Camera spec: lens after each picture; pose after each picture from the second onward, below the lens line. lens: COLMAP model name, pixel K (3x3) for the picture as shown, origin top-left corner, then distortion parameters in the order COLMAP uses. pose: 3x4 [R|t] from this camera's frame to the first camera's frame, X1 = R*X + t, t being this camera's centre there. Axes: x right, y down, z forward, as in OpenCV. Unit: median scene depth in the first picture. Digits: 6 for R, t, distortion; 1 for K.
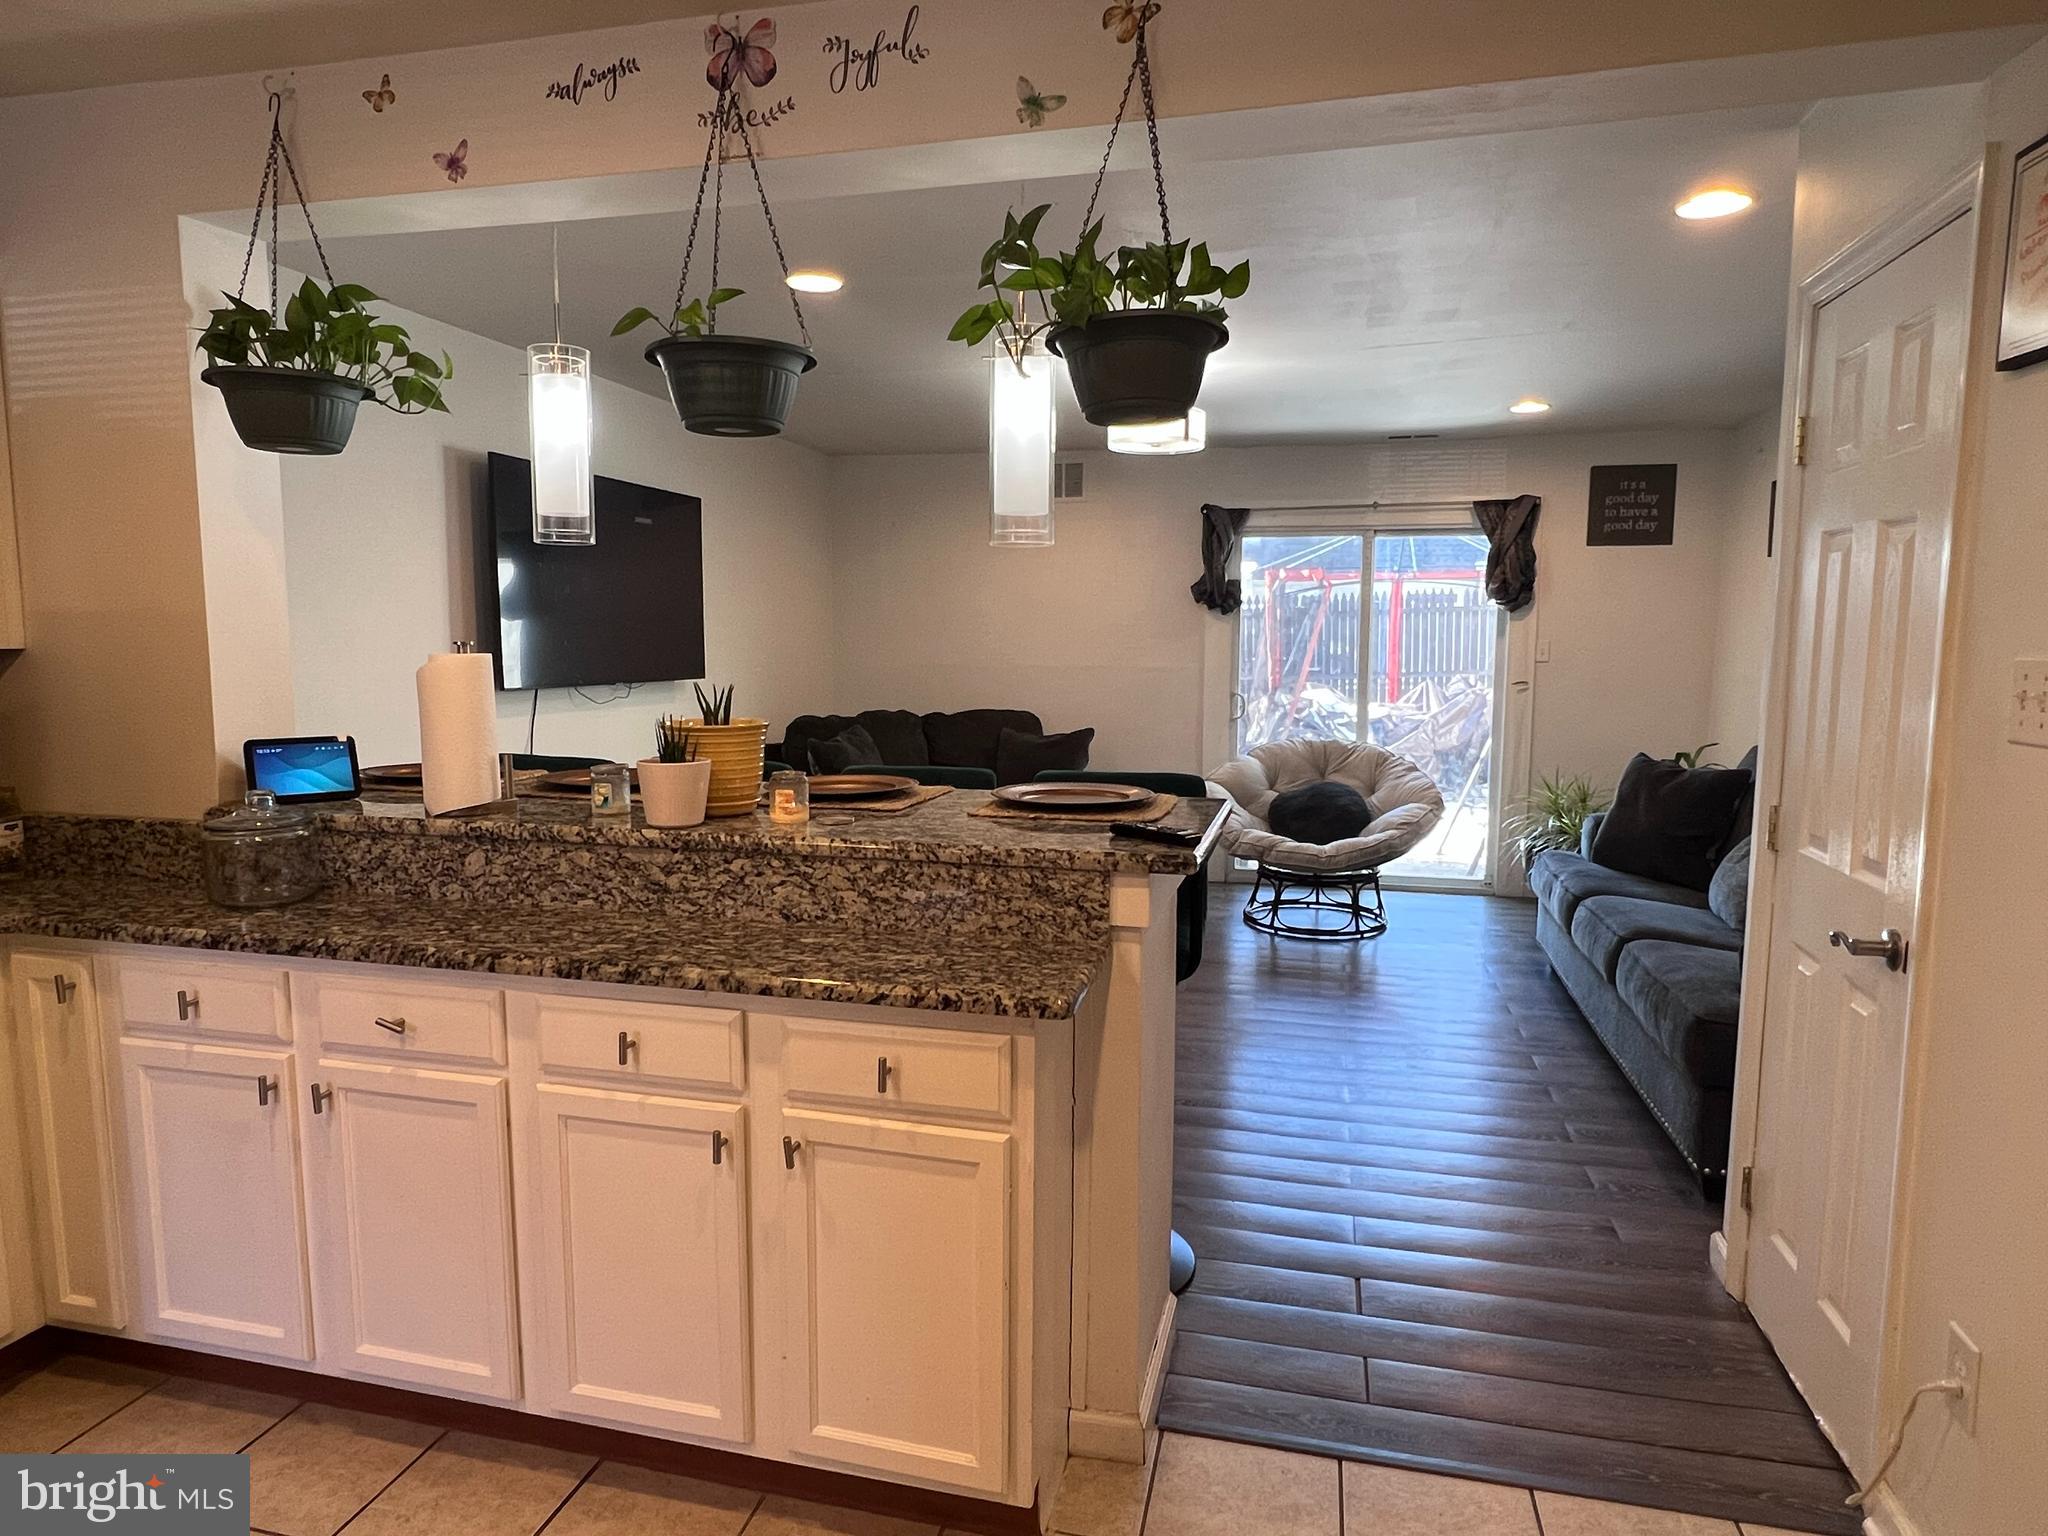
lens RADIAL K [[1222.9, 0, 1010.4], [0, 1222.9, 775.5], [0, 0, 1]] dist [-0.000727, -0.001933]
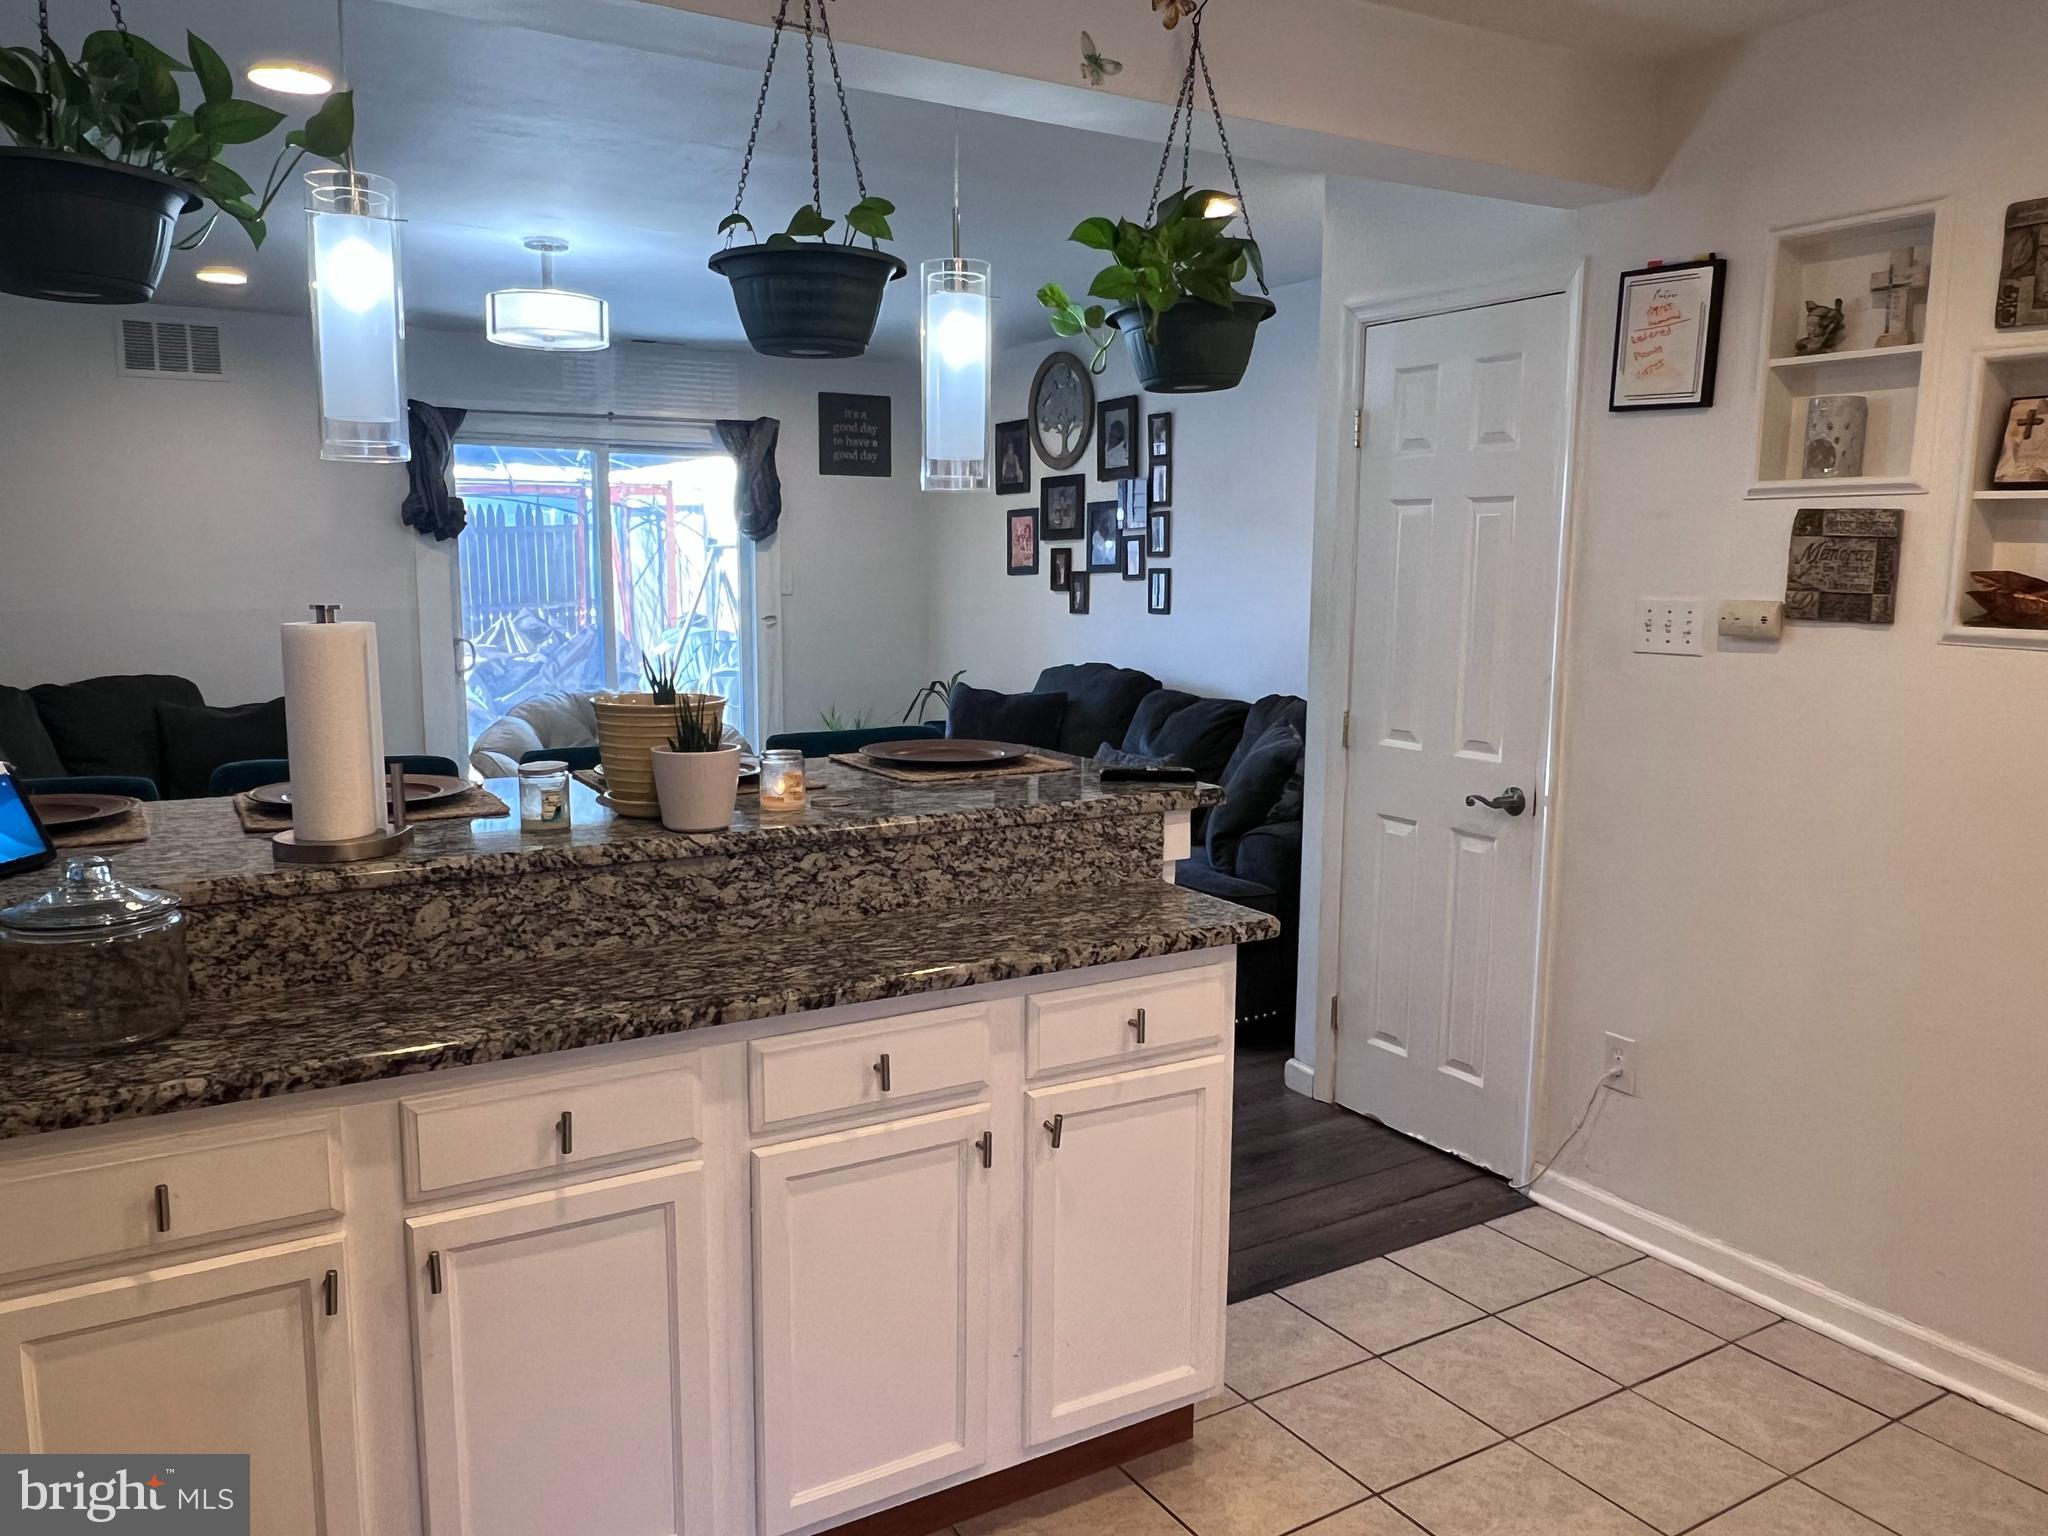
lens RADIAL K [[1498.3, 0, 1003.0], [0, 1498.3, 782.9], [0, 0, 1]] dist [0.003187, -0.004980]
pose [[0.704760, -0.103645, 0.701834, -0.824997], [0.077510, 0.994598, 0.069047, -0.041718], [-0.705199, 0.005738, 0.708986, 0.152434]]
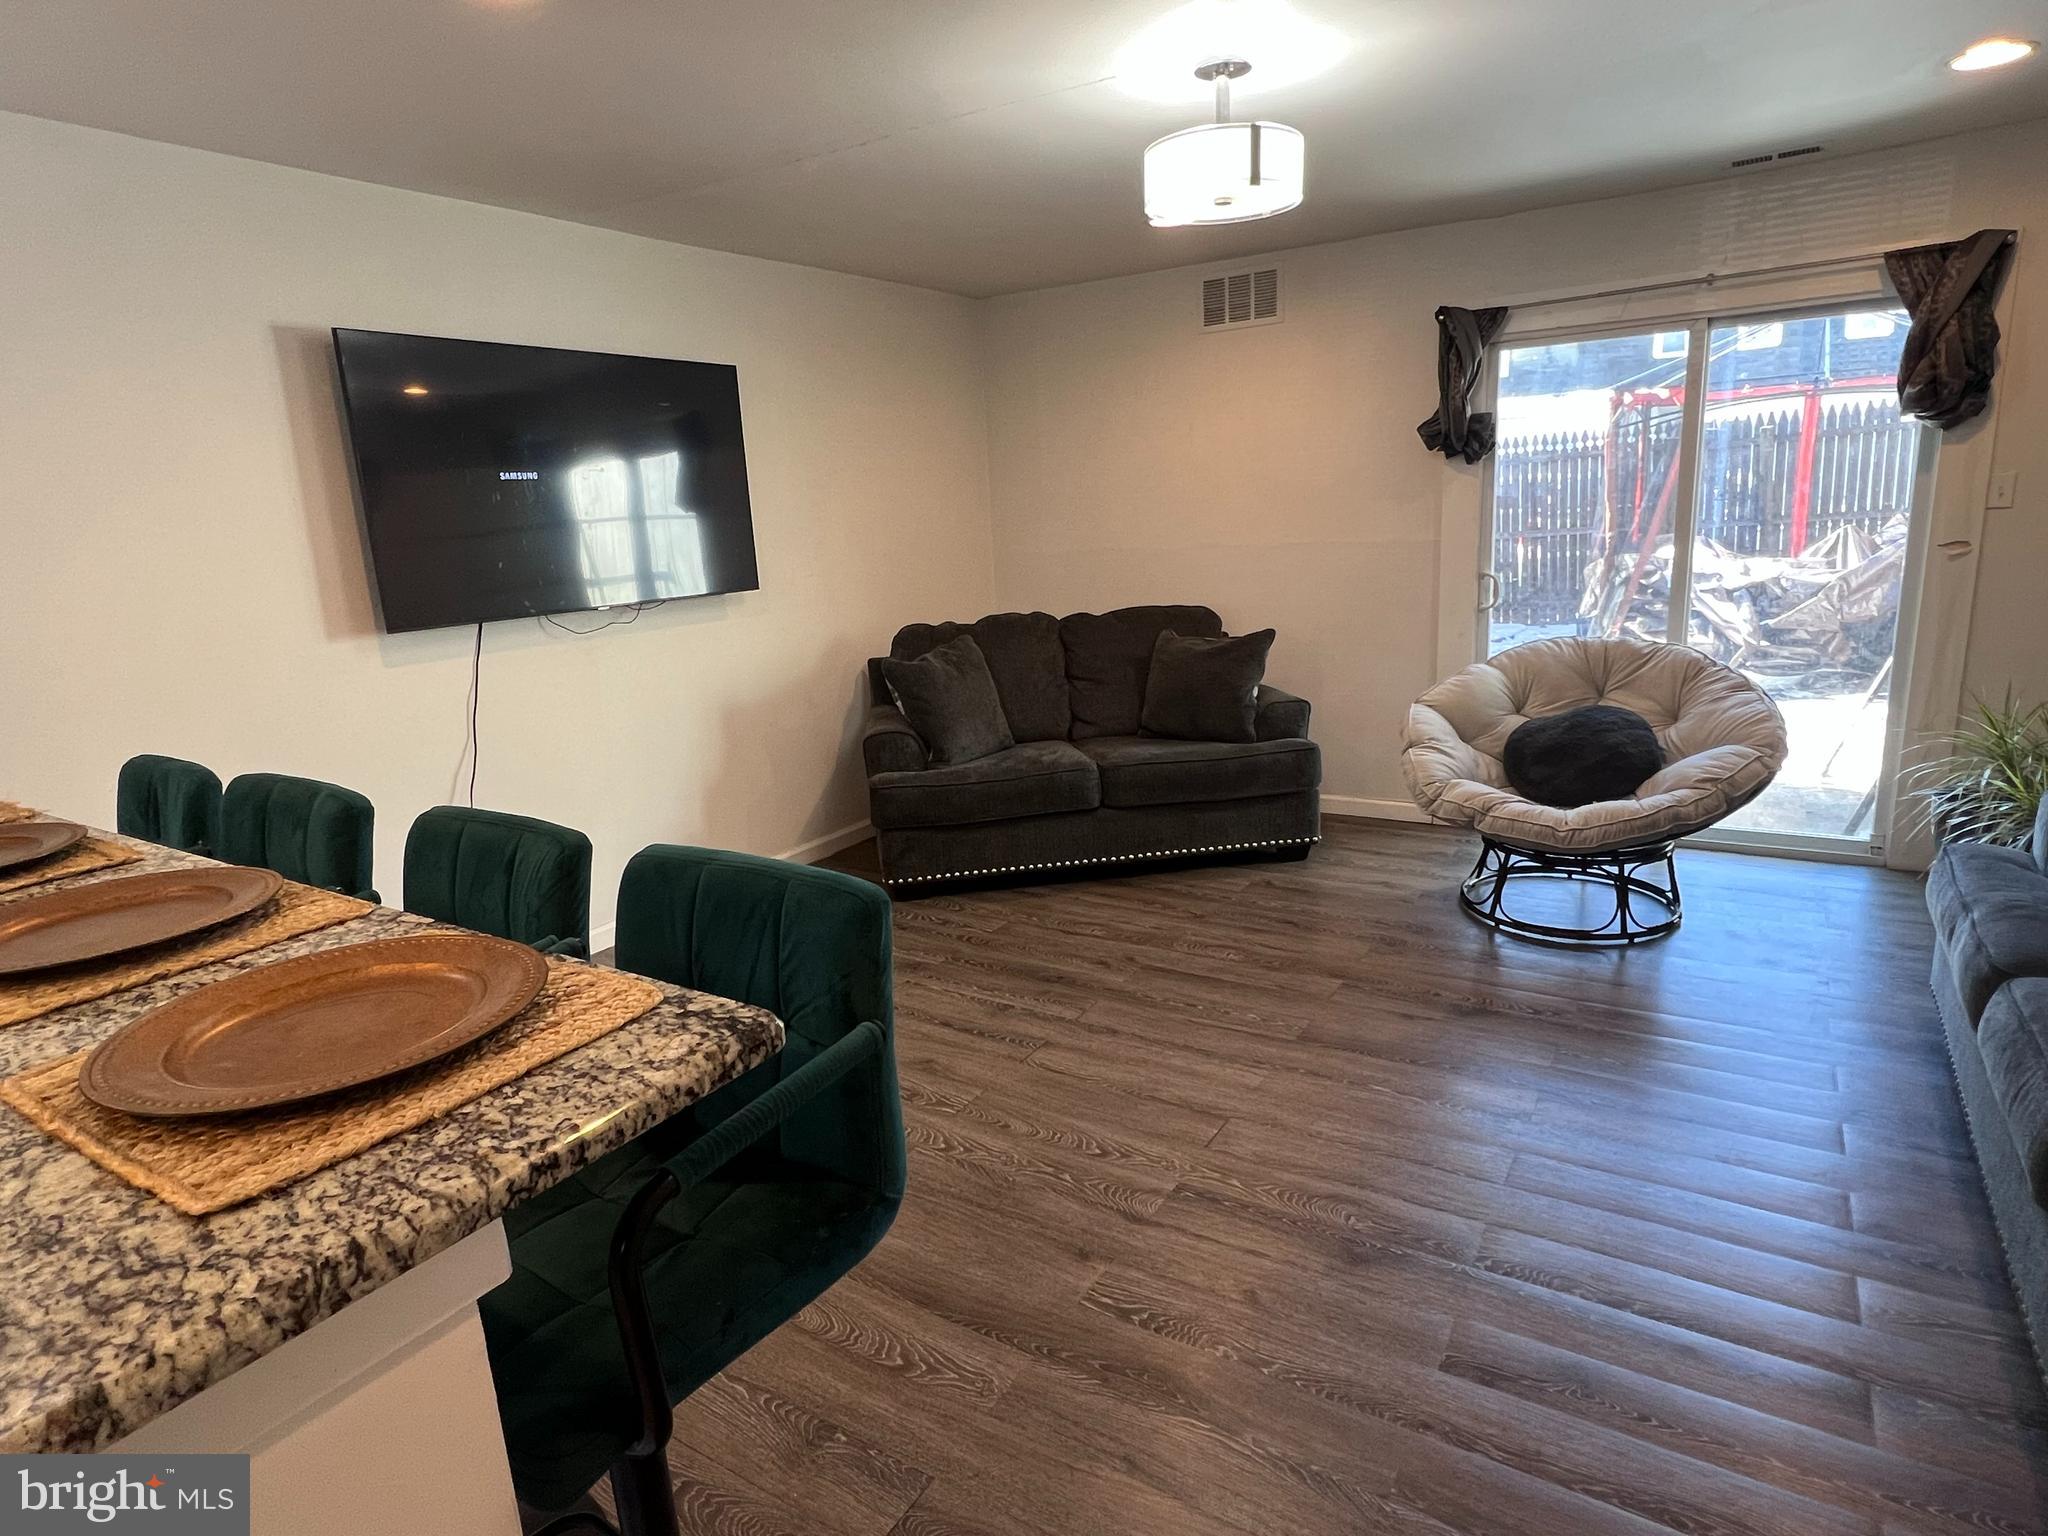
lens RADIAL K [[1140.6, 0, 1014.7], [0, 1140.6, 772.7], [0, 0, 1]] dist [0.002077, -0.003101]
pose [[0.947997, 0.017166, -0.317815, 0.421620], [0.022011, 0.992618, 0.119269, -0.113953], [0.317516, -0.120062, 0.940621, 0.798570]]
